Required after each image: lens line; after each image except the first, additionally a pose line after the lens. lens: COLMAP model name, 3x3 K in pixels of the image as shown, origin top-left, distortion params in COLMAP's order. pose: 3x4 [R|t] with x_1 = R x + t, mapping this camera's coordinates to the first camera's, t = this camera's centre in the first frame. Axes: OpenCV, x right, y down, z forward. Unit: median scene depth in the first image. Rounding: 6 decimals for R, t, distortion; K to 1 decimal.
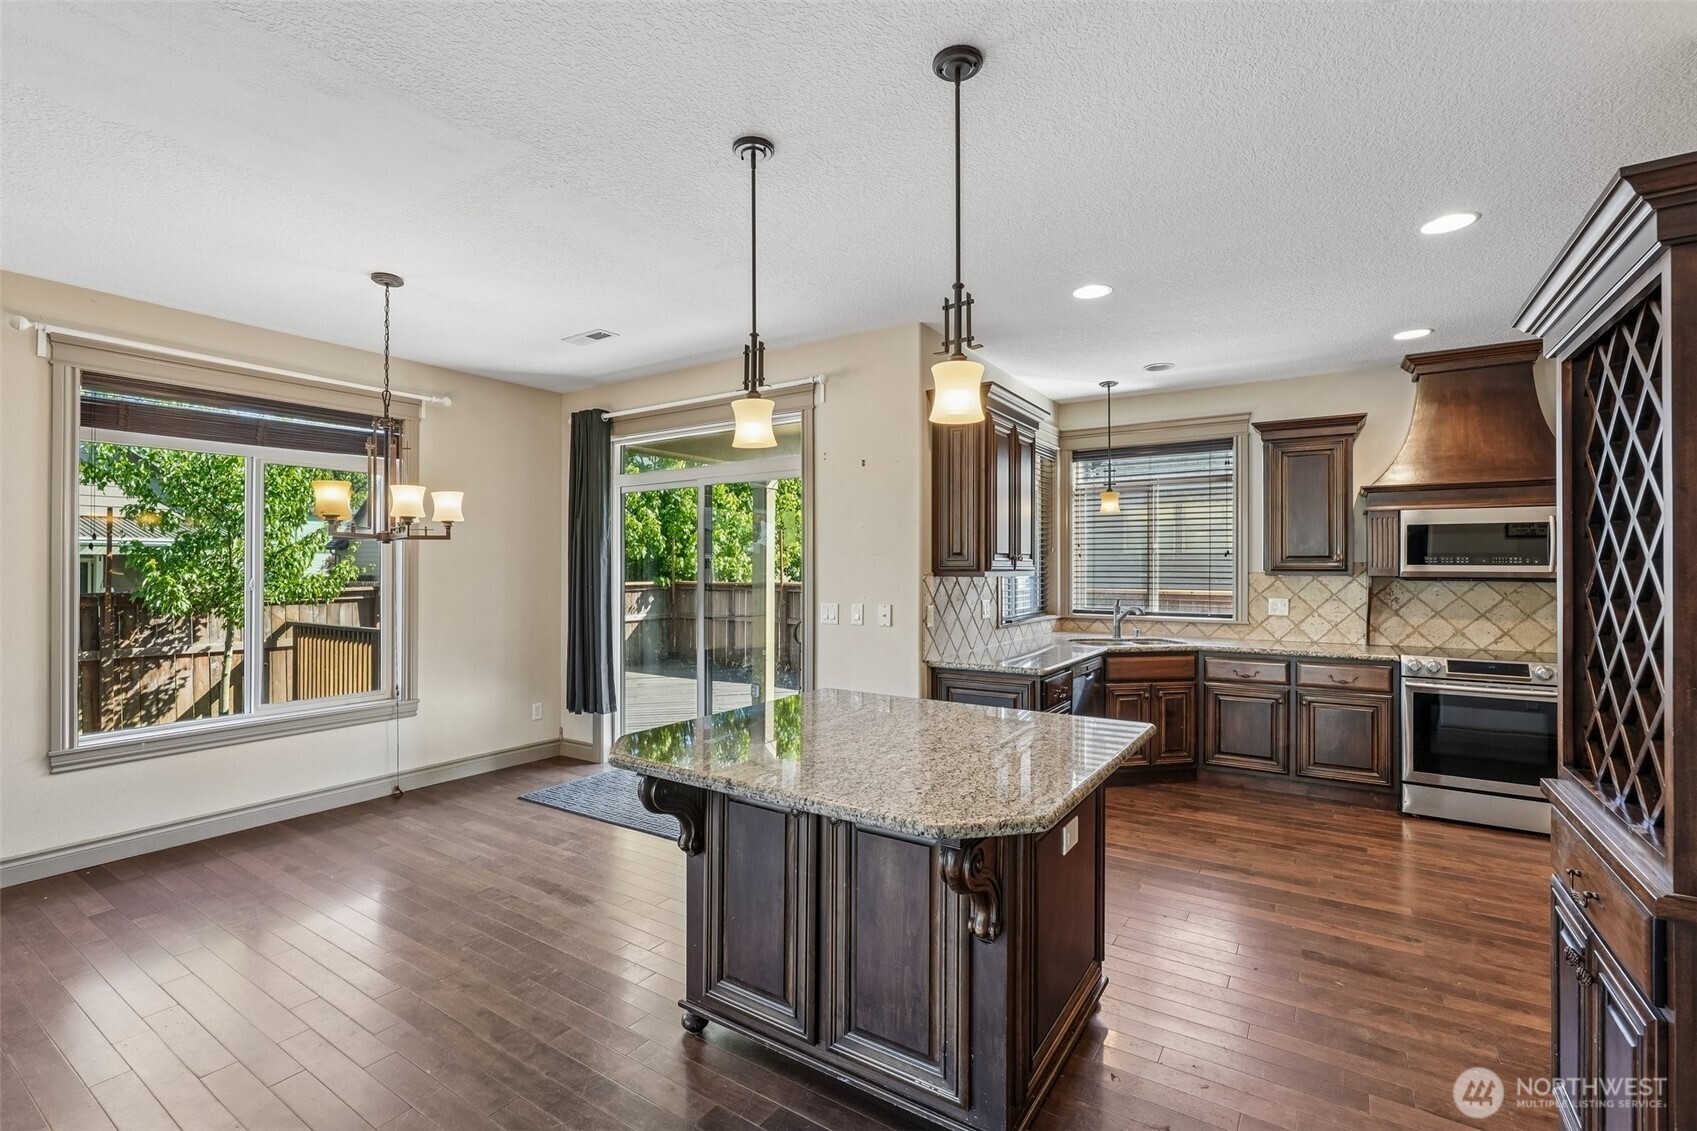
lens RADIAL K [[754.3, 0, 847.0], [0, 754.3, 565.6], [0, 0, 1]] dist [-0.012449, 0.005249]
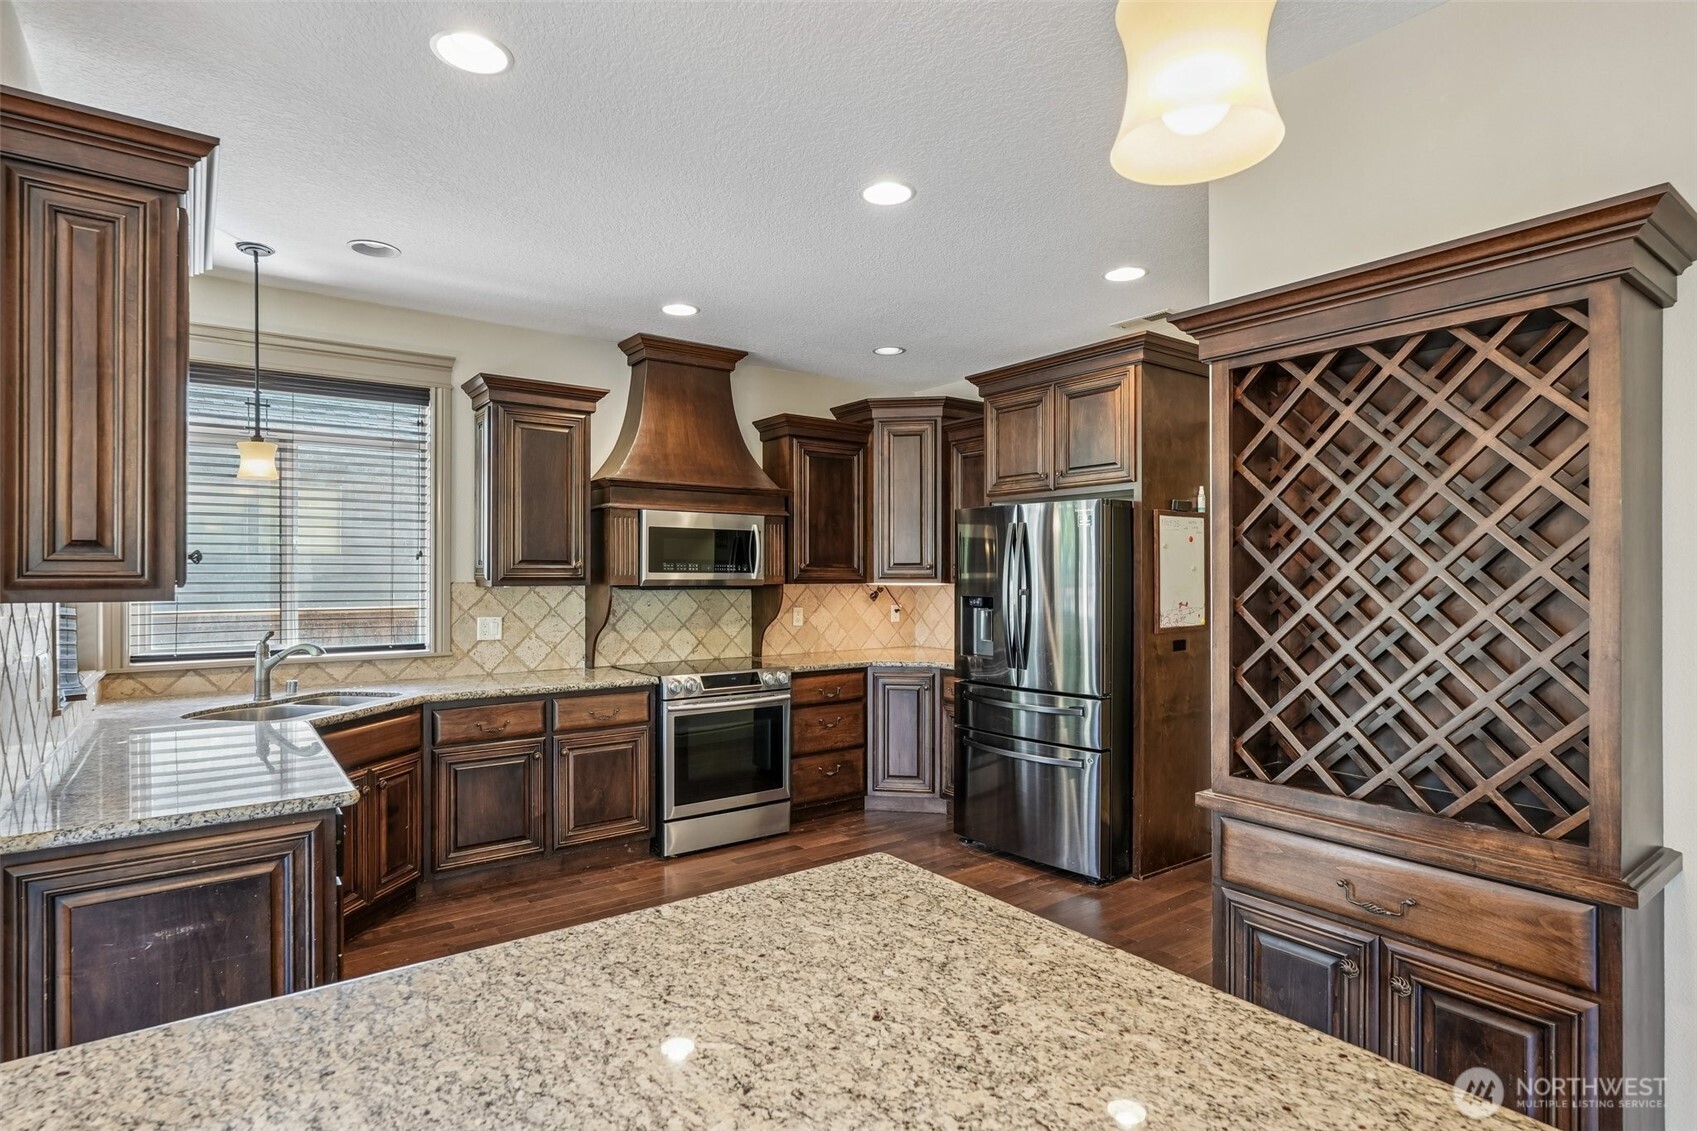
lens RADIAL K [[869.2, 0, 837.7], [0, 869.2, 573.5], [0, 0, 1]] dist [-0.002080, 0.002184]
pose [[0.357586, -0.001919, 0.933878, -0.116160], [-0.001150, 0.999996, 0.002496, -0.002197], [-0.933880, -0.001967, 0.357582, 0.412328]]
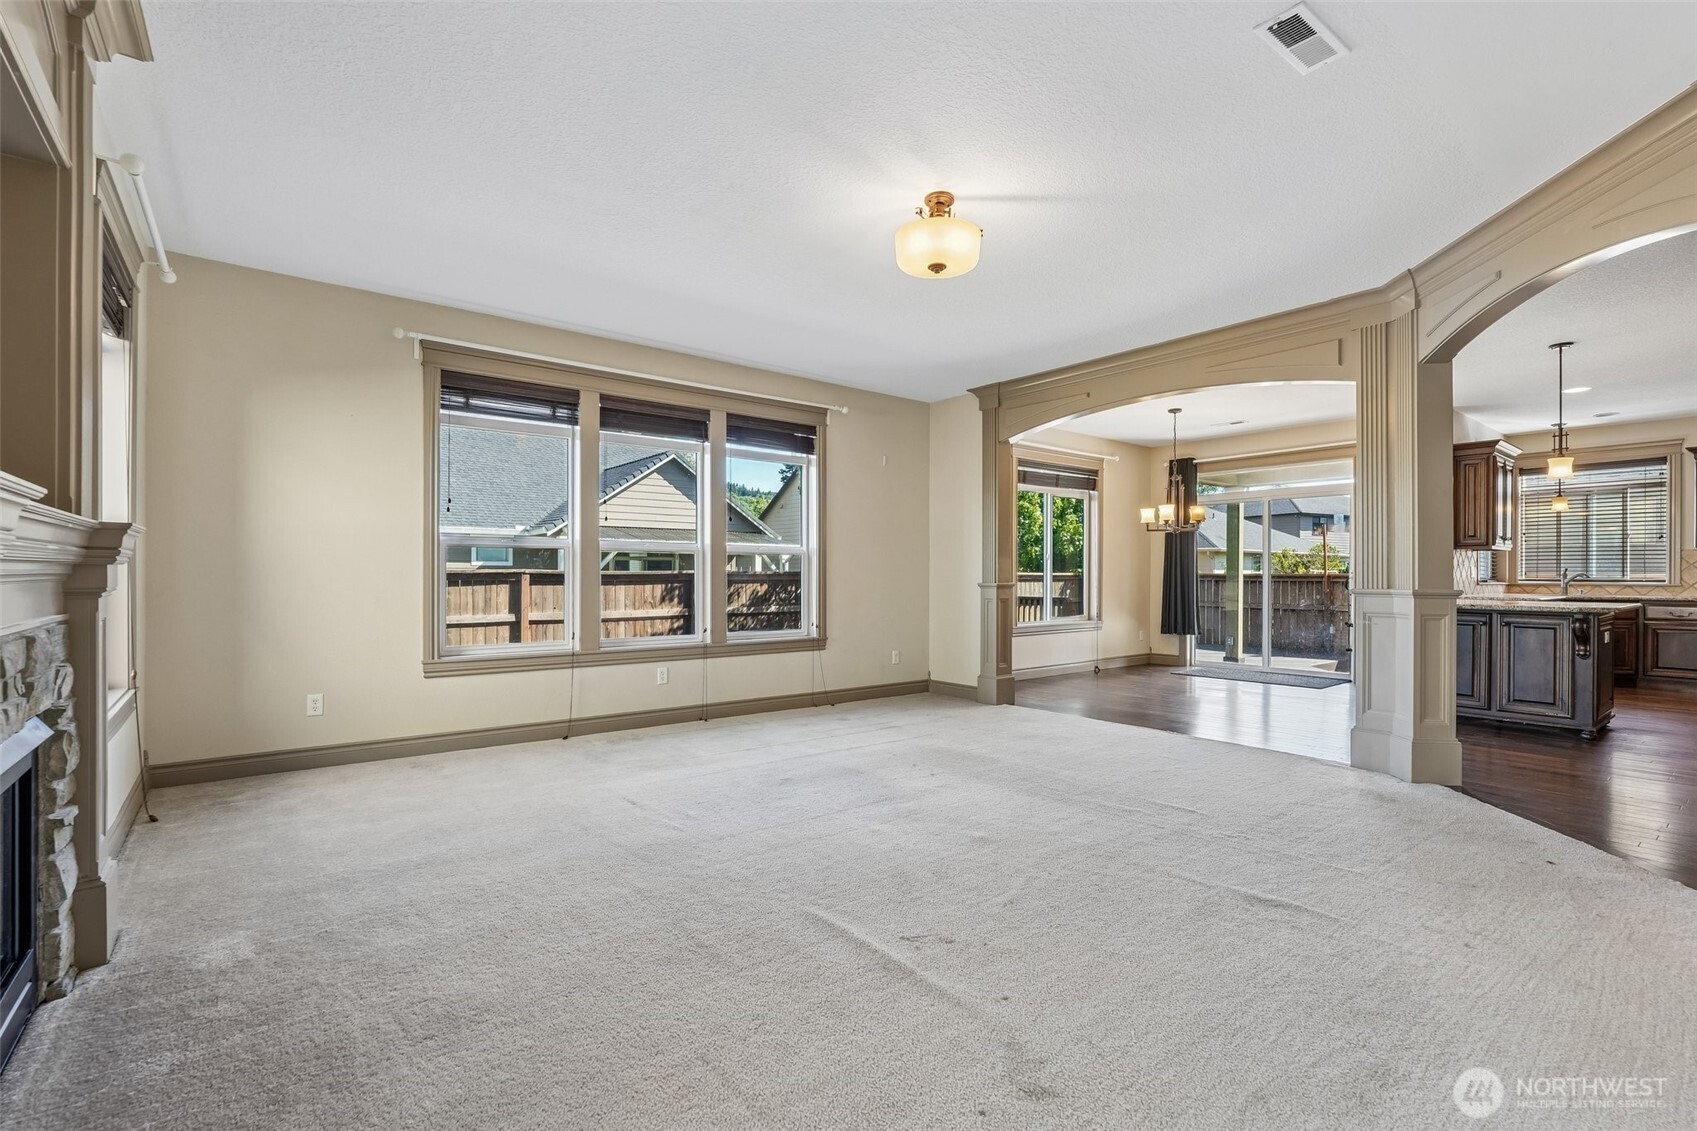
lens RADIAL K [[754.3, 0, 847.4], [0, 754.3, 576.1], [0, 0, 1]] dist [-0.012449, 0.005249]
pose [[0.946909, 0.002711, -0.321489, -0.583829], [-0.000816, 0.999981, 0.006029, 0.059431], [0.321499, -0.005447, 0.946894, -0.984962]]
